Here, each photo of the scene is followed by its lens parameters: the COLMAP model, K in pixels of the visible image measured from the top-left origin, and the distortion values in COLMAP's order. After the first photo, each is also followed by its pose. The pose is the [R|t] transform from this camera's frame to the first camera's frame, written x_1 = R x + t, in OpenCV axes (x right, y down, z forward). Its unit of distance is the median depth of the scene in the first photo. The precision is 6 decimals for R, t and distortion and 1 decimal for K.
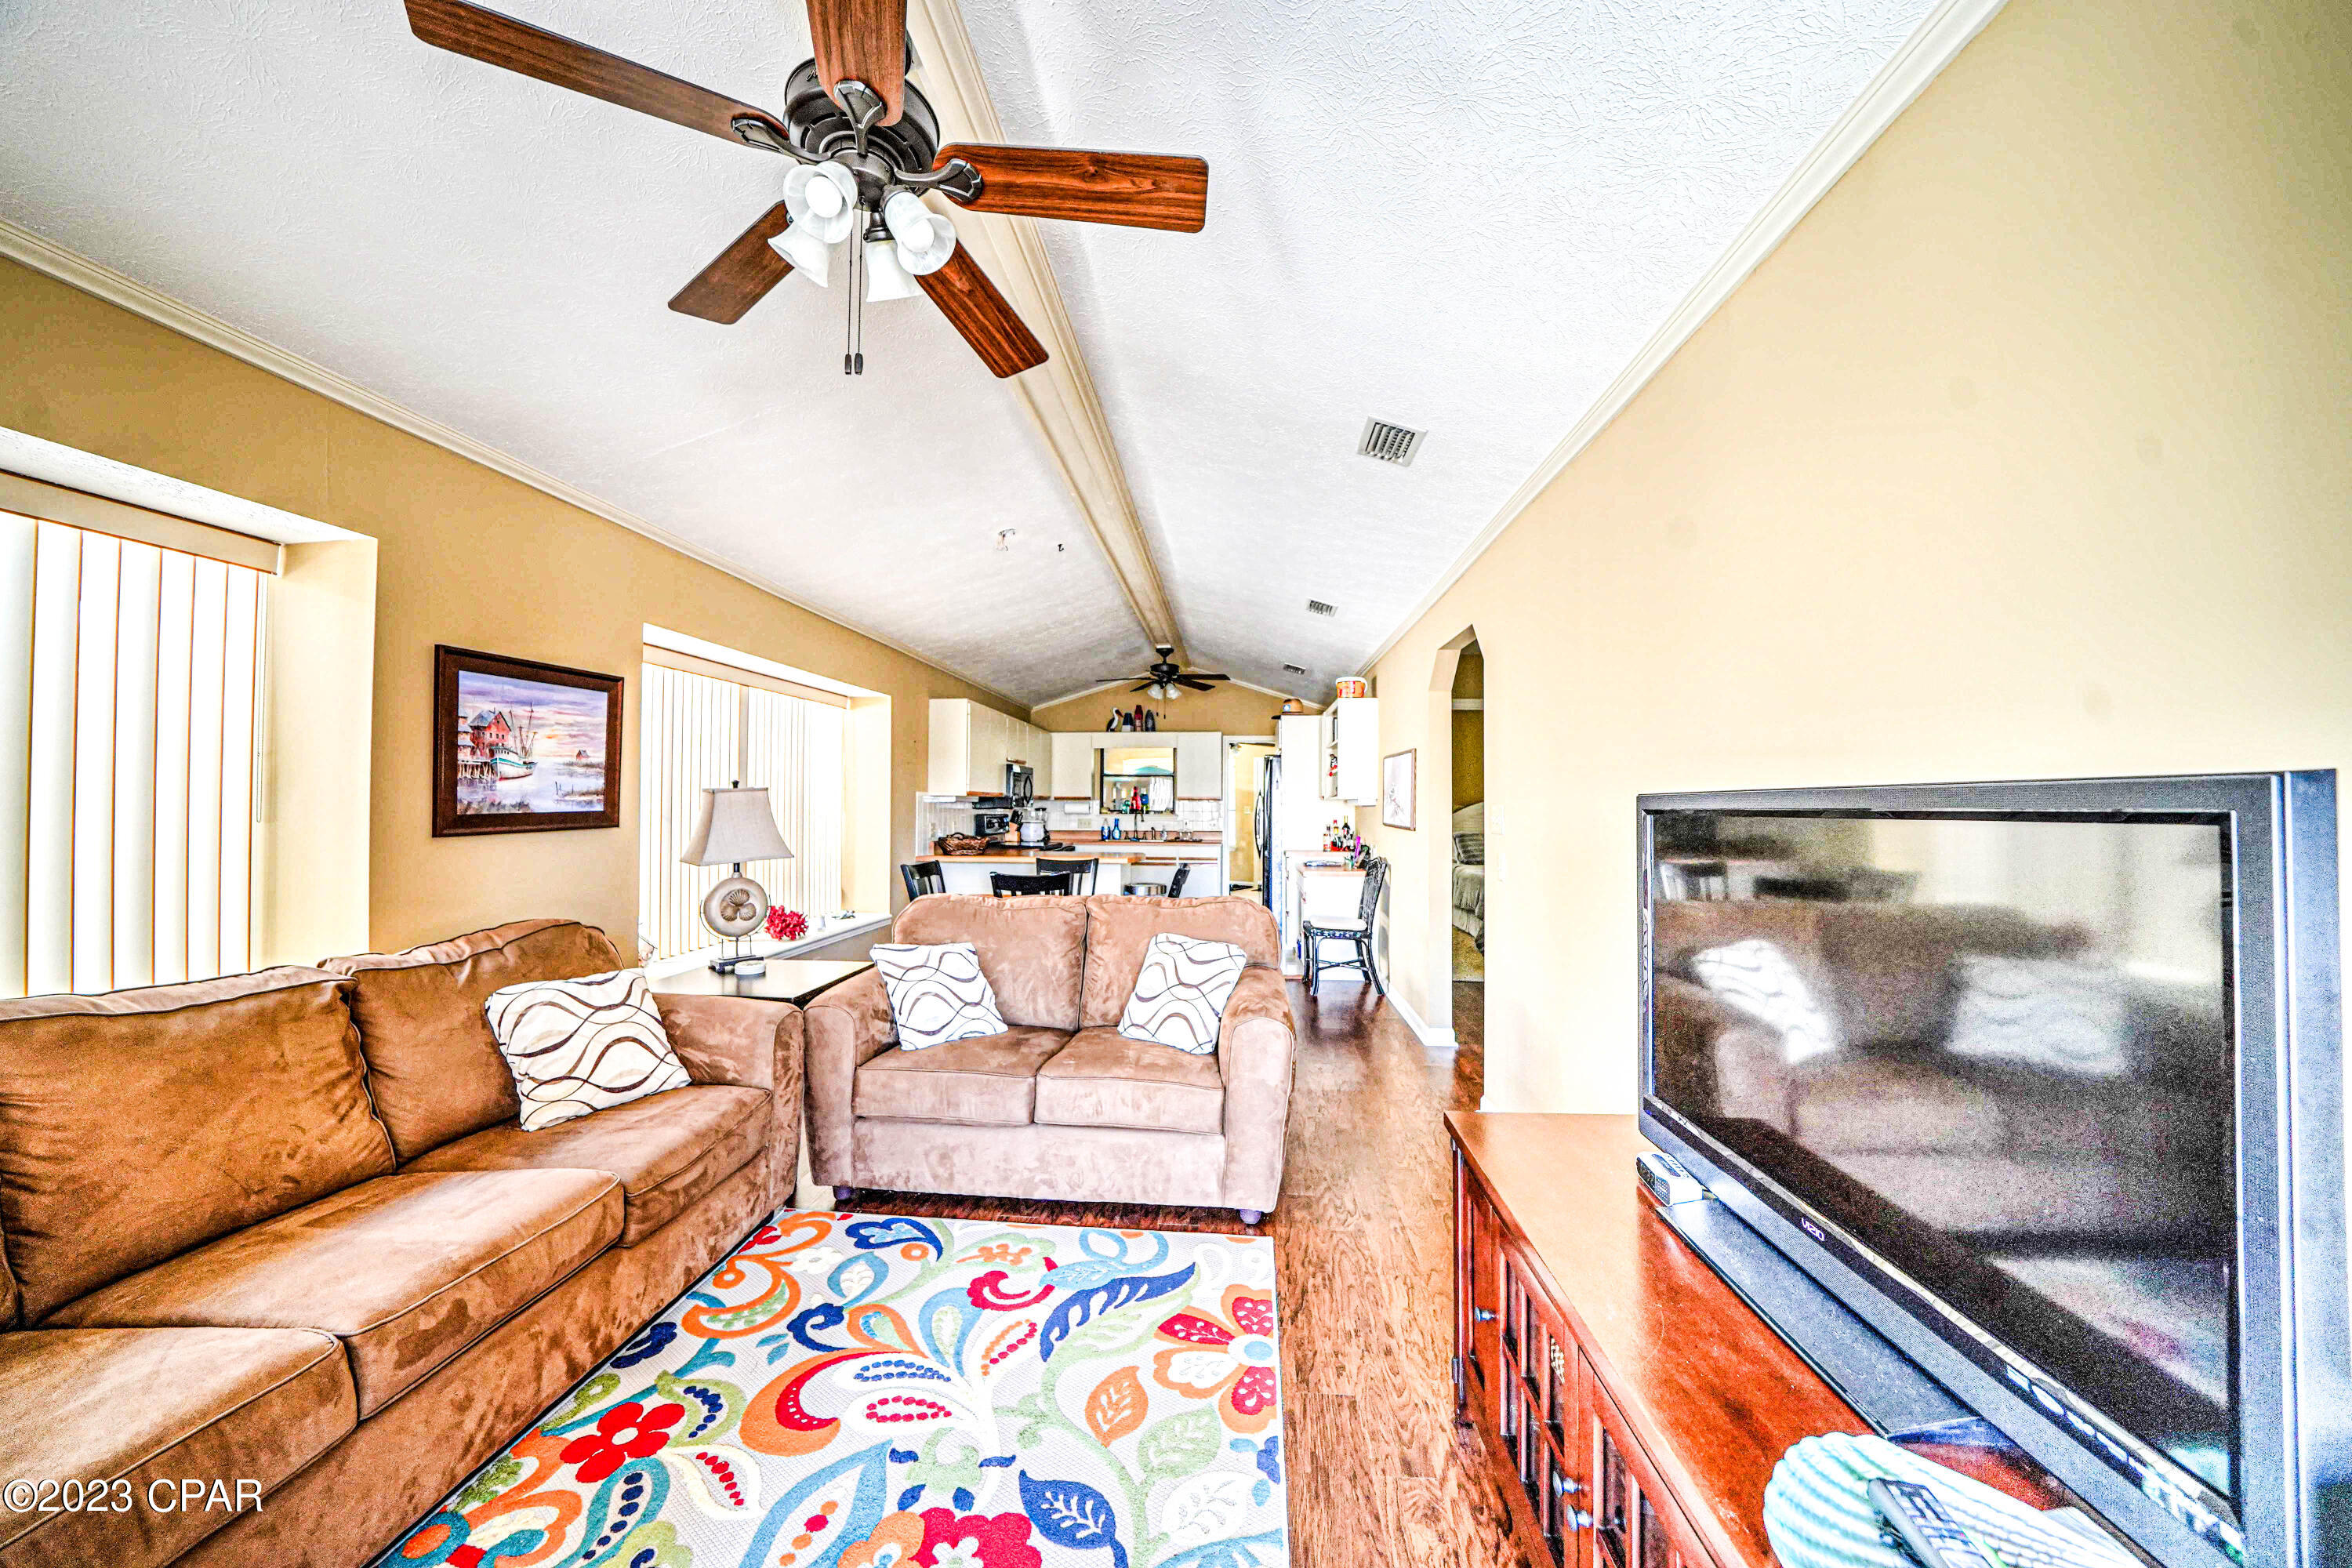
lens RADIAL K [[830.2, 0, 1176.0], [0, 830.2, 784.0], [0, 0, 1]] dist [-0.000367, -0.000043]
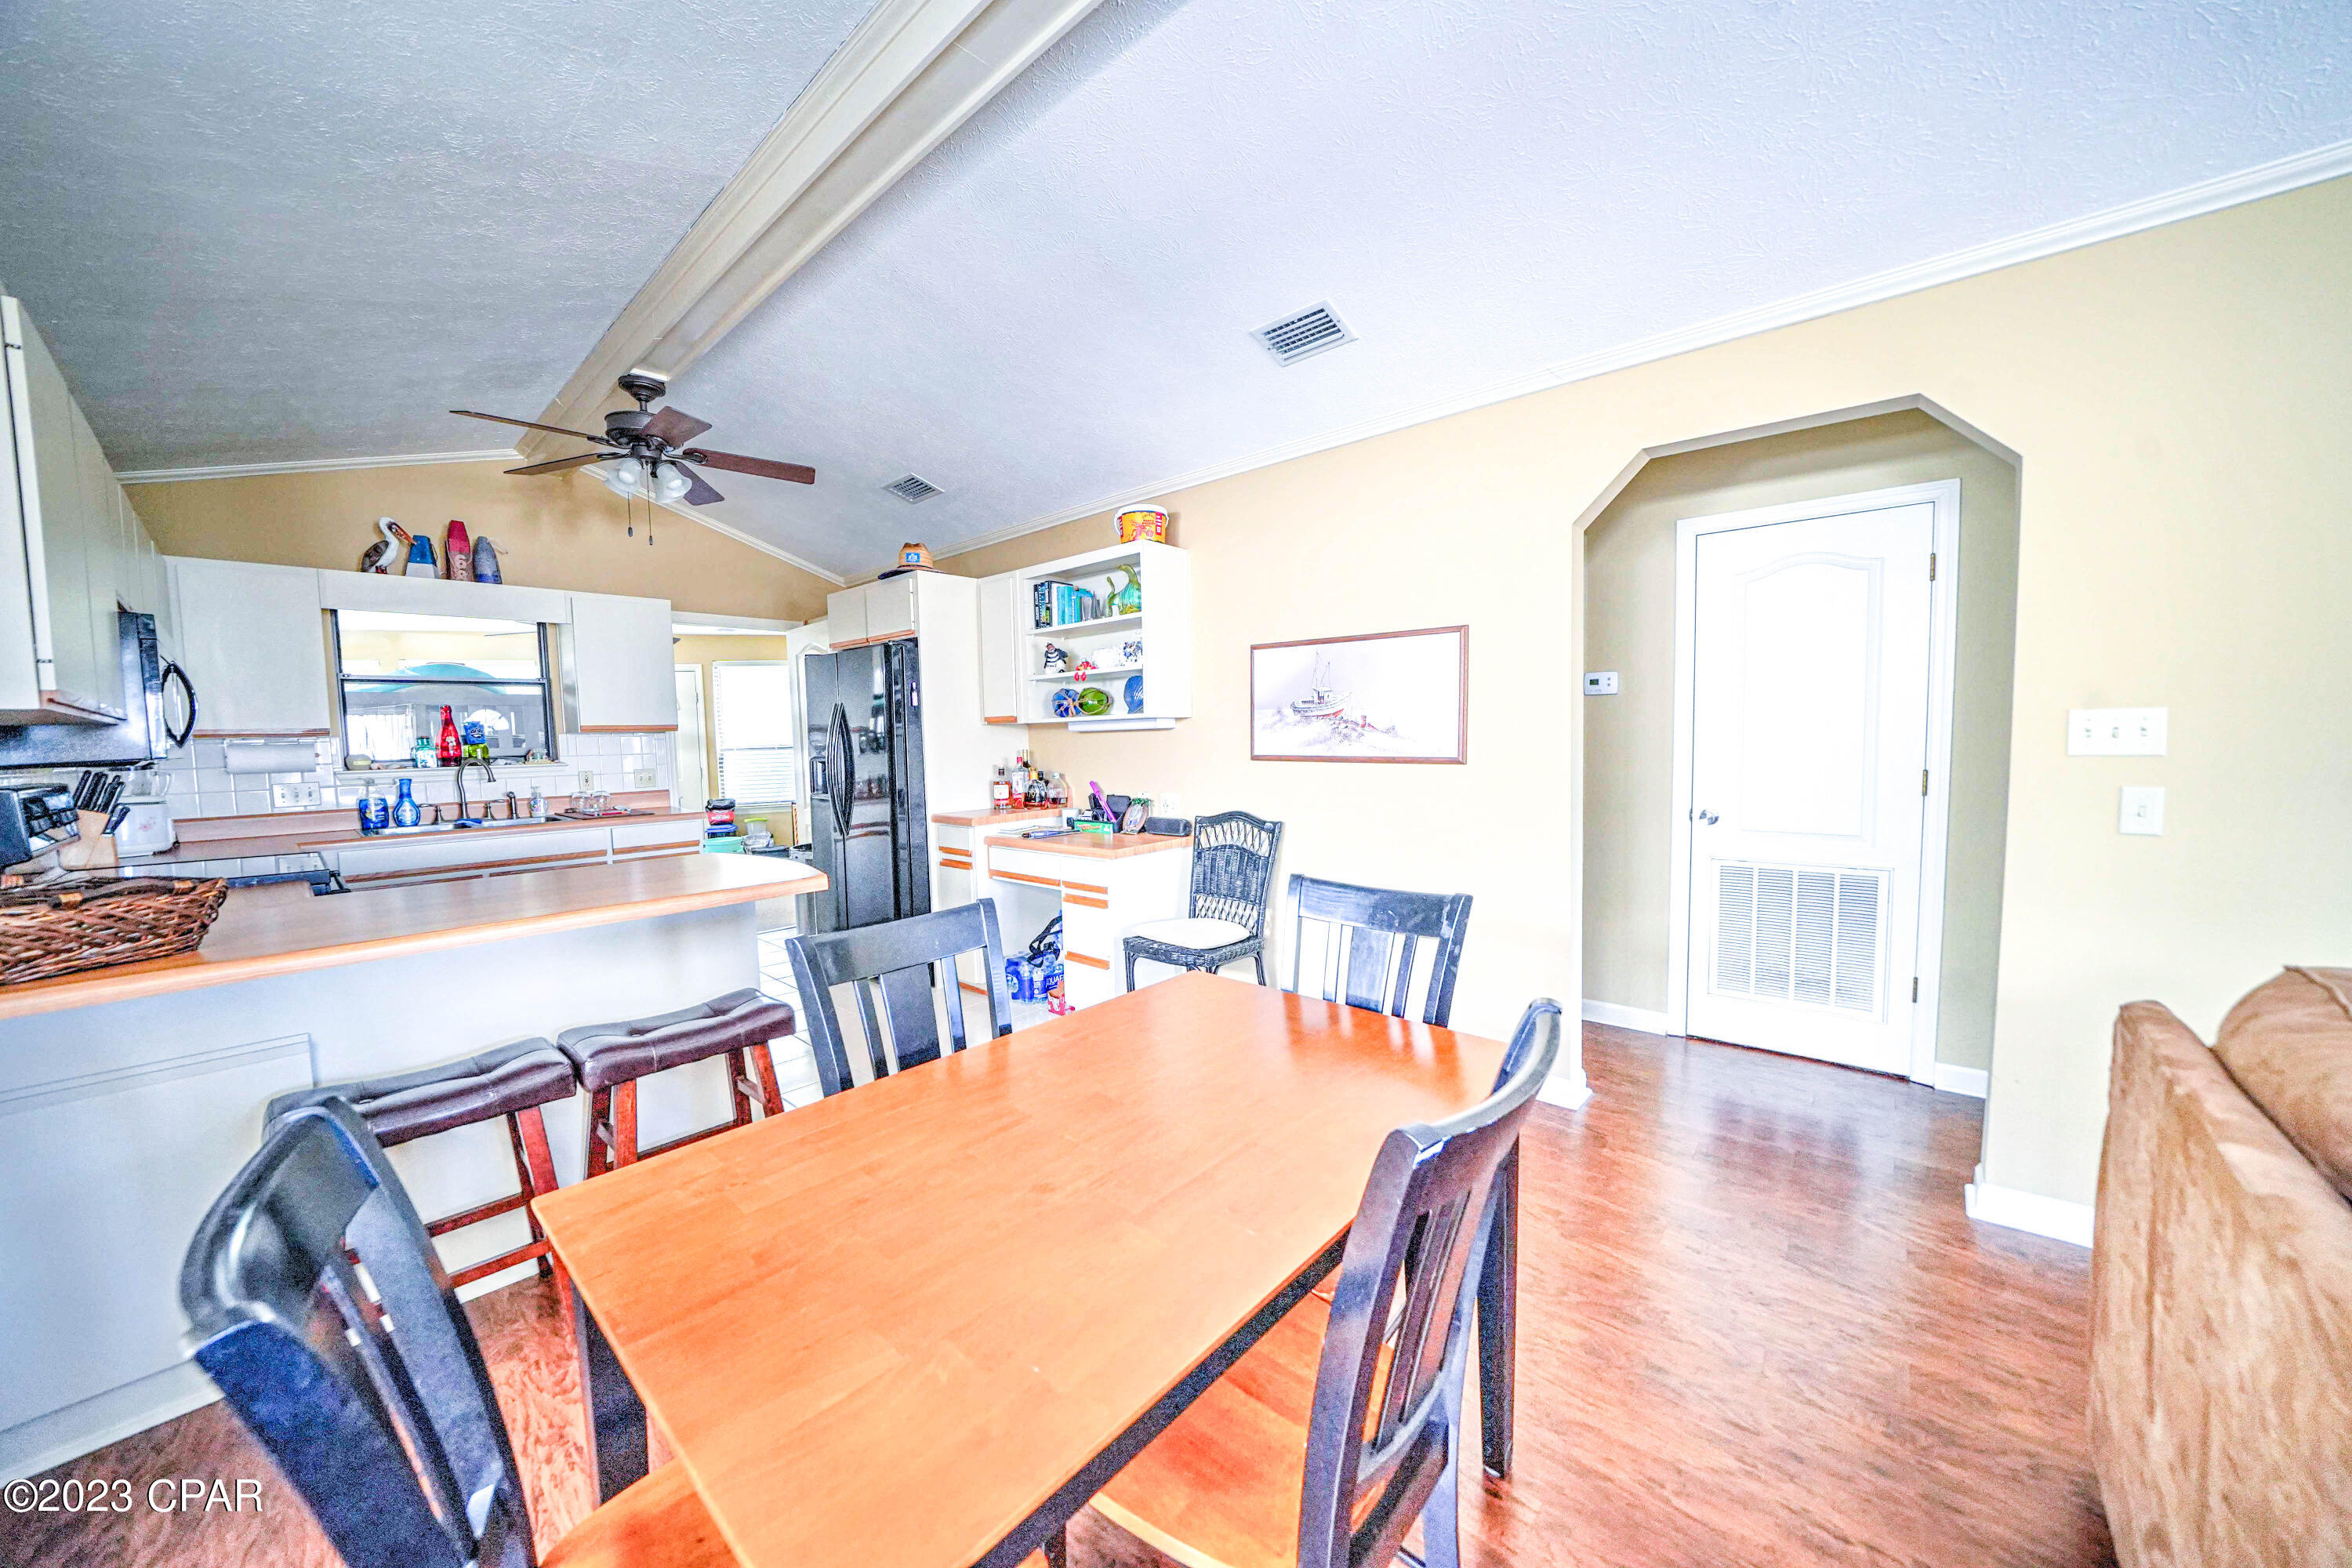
lens RADIAL K [[830.2, 0, 1176.0], [0, 830.2, 784.0], [0, 0, 1]] dist [-0.000367, -0.000043]
pose [[0.605651, -0.063724, 0.793174, -0.172118], [0.001091, 0.996854, 0.079255, 0.010633], [-0.795729, -0.047136, 0.603815, 0.418541]]
